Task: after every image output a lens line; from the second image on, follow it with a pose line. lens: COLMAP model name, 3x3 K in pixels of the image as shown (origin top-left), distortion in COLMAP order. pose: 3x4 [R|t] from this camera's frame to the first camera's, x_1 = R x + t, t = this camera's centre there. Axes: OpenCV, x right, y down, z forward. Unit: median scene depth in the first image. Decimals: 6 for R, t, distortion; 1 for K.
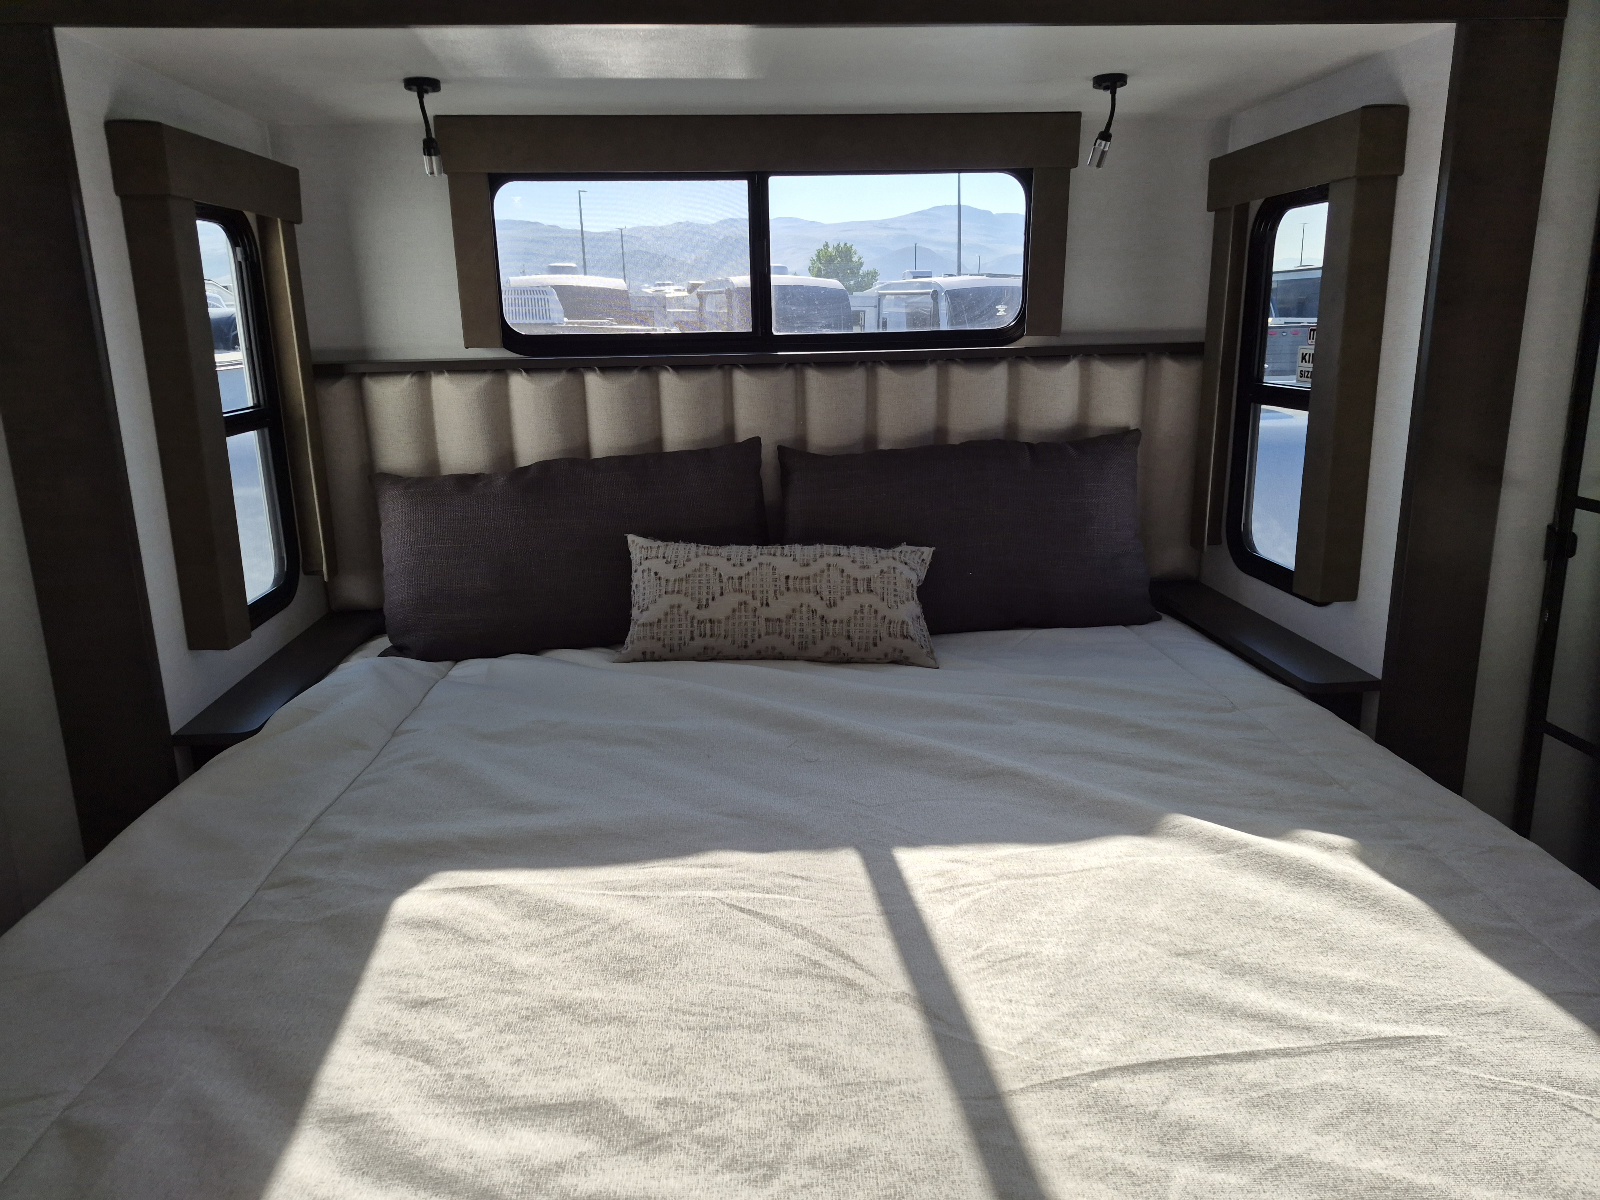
lens RADIAL K [[1100.5, 0, 800.0], [0, 1100.5, 600.0], [0, 0, 1]] dist [0.062816, -0.094501]
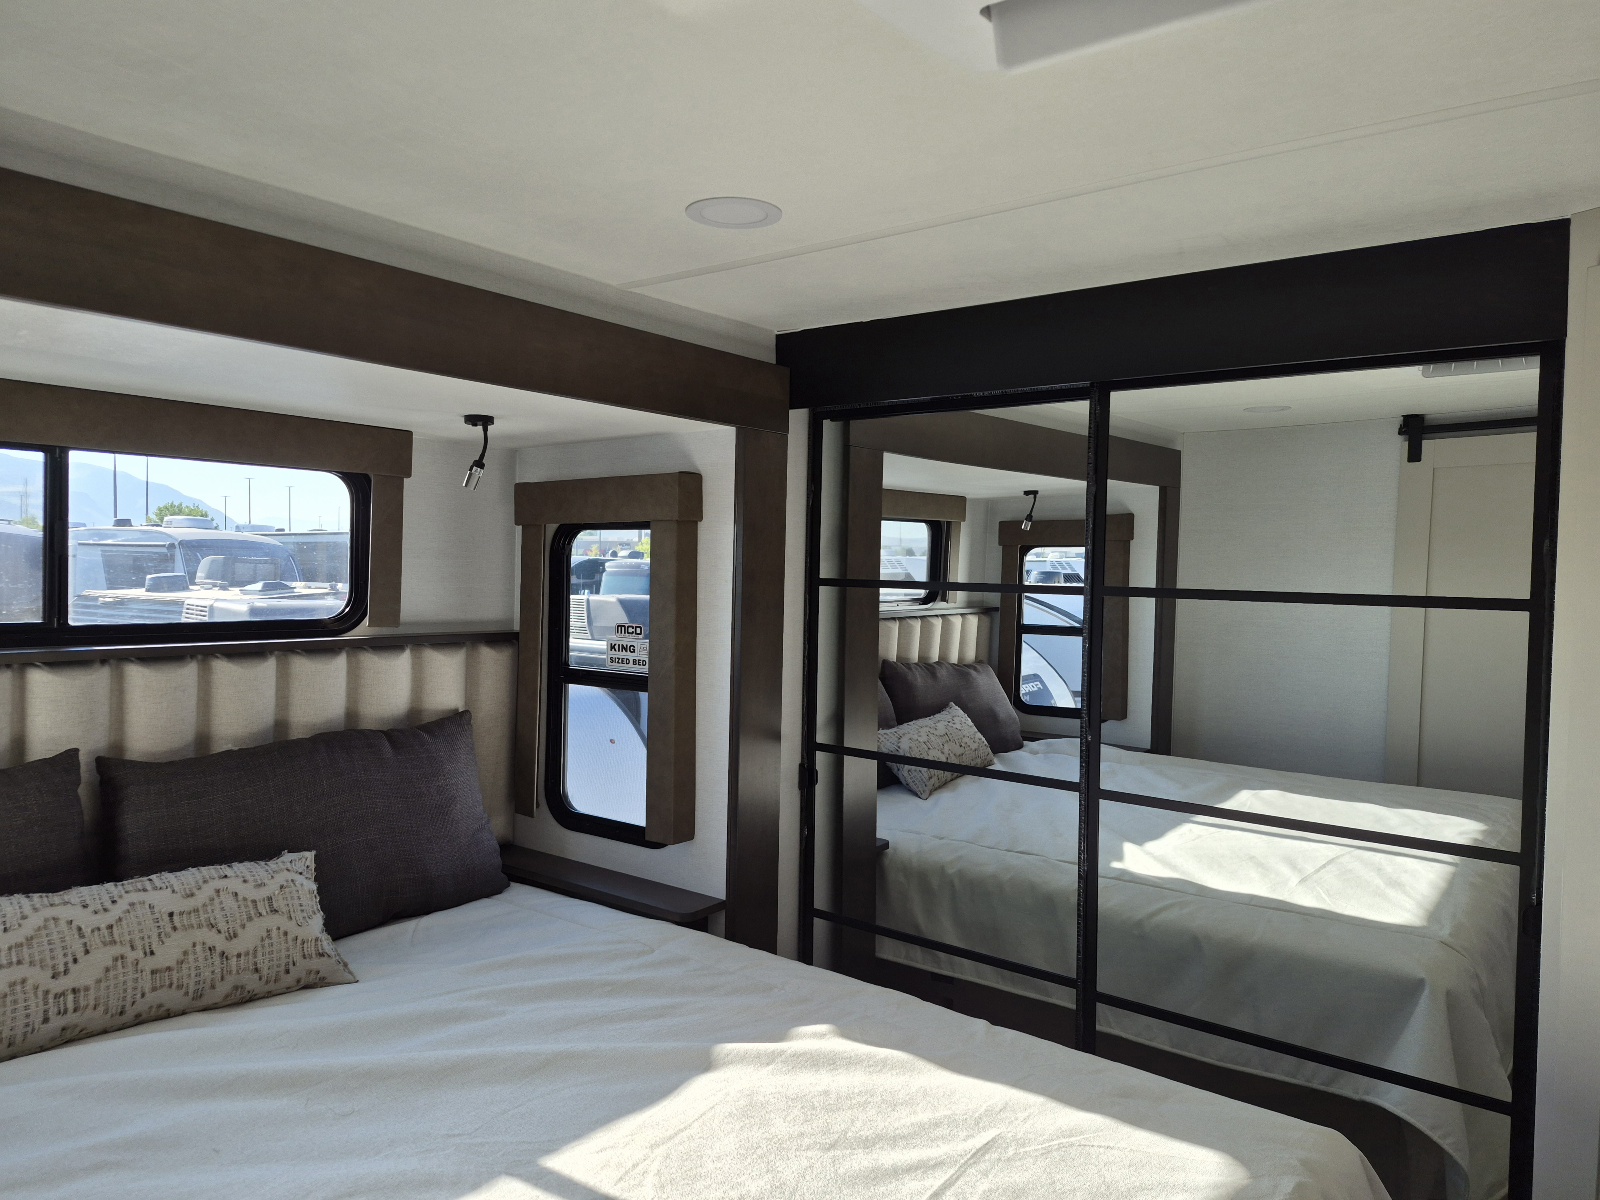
lens RADIAL K [[1105.4, 0, 798.3], [0, 1105.4, 587.1], [0, 0, 1]] dist [0.062600, -0.056431]
pose [[0.659485, 0.024131, 0.751330, -0.346511], [0.152213, 0.974494, -0.164905, -0.049936], [-0.736146, 0.223114, 0.638991, 0.046617]]
